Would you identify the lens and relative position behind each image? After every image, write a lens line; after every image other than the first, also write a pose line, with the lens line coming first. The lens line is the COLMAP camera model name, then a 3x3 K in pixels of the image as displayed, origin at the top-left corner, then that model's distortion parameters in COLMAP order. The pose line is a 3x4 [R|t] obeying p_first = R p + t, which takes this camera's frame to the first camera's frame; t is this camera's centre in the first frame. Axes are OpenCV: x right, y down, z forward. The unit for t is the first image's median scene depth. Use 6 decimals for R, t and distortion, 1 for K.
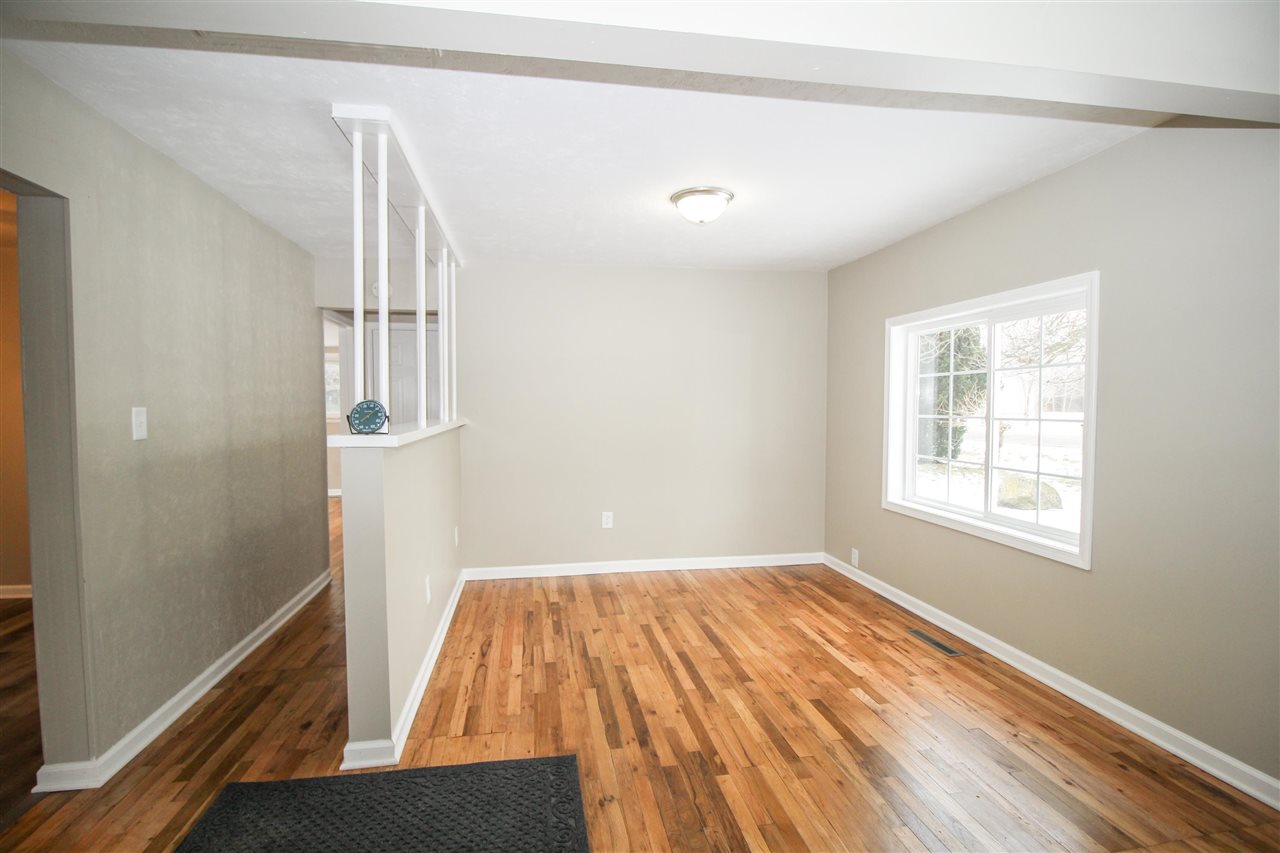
lens RADIAL K [[606.0, 0, 640.0], [0, 606.0, 426.5], [0, 0, 1]] dist [0.002326, -0.020959]
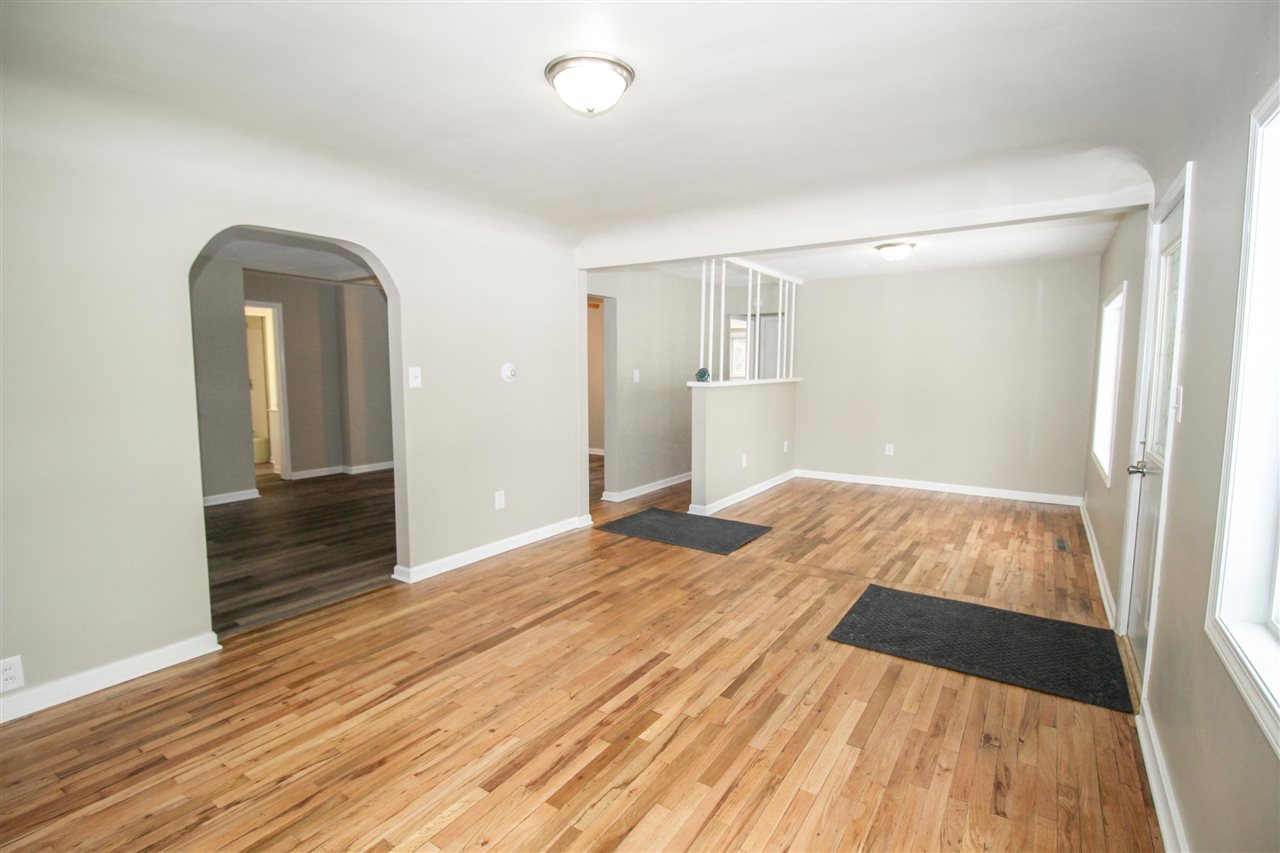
lens RADIAL K [[606.0, 0, 640.0], [0, 606.0, 426.5], [0, 0, 1]] dist [0.002326, -0.020959]
pose [[0.726984, 0.070570, -0.683018, 0.915954], [-0.026596, 0.996852, 0.074688, 0.013547], [0.686139, -0.036132, 0.726573, -0.837458]]
